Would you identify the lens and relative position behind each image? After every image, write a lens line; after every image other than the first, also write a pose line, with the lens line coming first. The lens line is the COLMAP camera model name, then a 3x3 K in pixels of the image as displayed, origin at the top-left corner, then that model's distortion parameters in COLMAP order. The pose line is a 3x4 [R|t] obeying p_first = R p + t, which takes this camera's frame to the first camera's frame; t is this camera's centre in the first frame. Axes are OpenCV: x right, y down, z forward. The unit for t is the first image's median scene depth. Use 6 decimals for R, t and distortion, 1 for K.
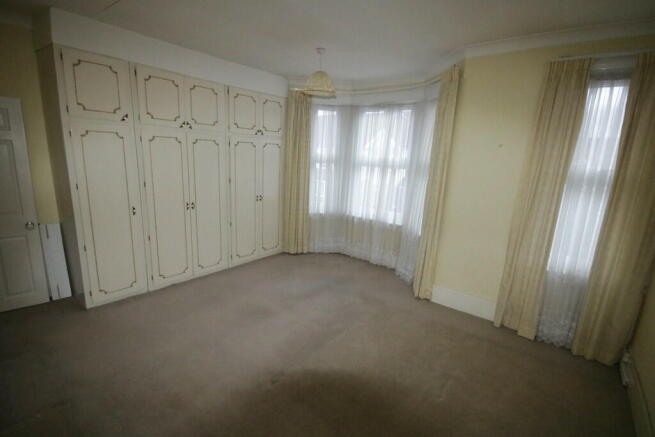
lens RADIAL K [[301.3, 0, 330.8], [0, 301.3, 217.8], [0, 0, 1]] dist [-0.006071, -0.001405]
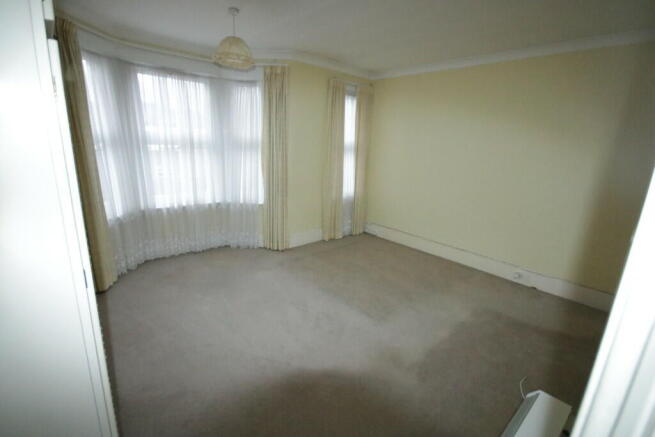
lens RADIAL K [[301.3, 0, 330.4], [0, 301.3, 217.9], [0, 0, 1]] dist [-0.006071, -0.001405]
pose [[0.191538, -0.285154, 0.939149, -0.628389], [0.166075, 0.952483, 0.255332, -0.115846], [-0.967333, 0.107063, 0.229794, 0.397367]]
